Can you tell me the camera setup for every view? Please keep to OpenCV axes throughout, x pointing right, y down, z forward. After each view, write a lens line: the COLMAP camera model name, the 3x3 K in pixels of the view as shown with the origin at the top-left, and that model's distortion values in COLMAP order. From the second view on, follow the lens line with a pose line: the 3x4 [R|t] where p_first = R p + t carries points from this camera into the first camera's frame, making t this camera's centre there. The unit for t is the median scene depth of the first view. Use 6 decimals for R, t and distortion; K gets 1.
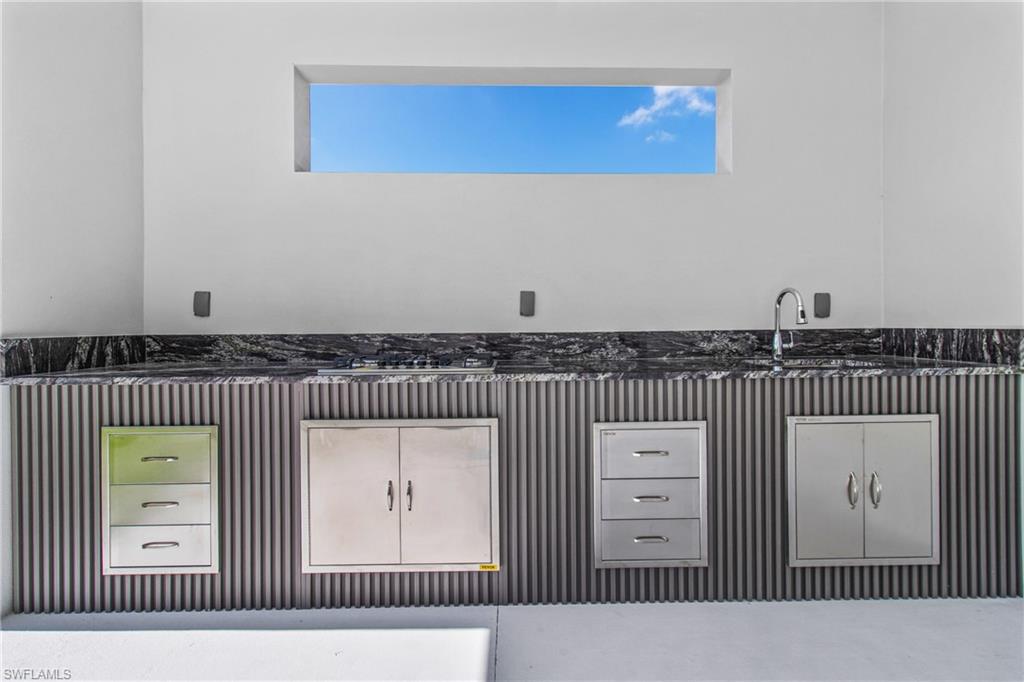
lens RADIAL K [[479.0, 0, 512.0], [0, 479.0, 341.0], [0, 0, 1]] dist [0.000216, -0.000029]
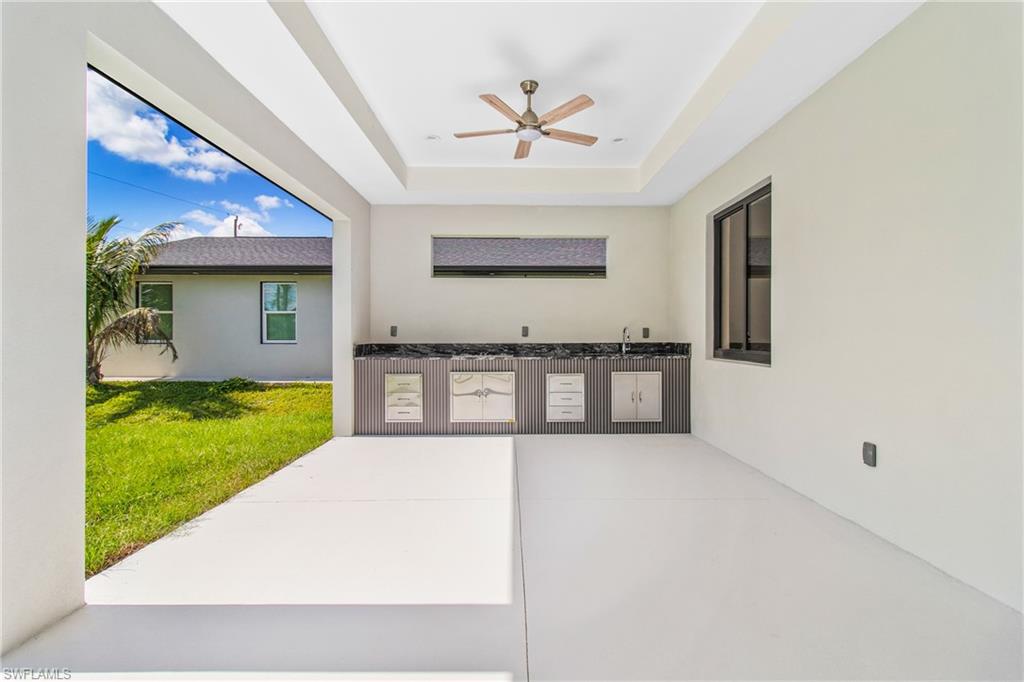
lens RADIAL K [[479.0, 0, 512.0], [0, 479.0, 341.0], [0, 0, 1]] dist [0.000216, -0.000029]
pose [[0.999986, 0.005260, 0.000692, -0.044161], [-0.005245, 0.999793, -0.019678, 0.023483], [-0.000796, 0.019674, 0.999806, -1.766133]]
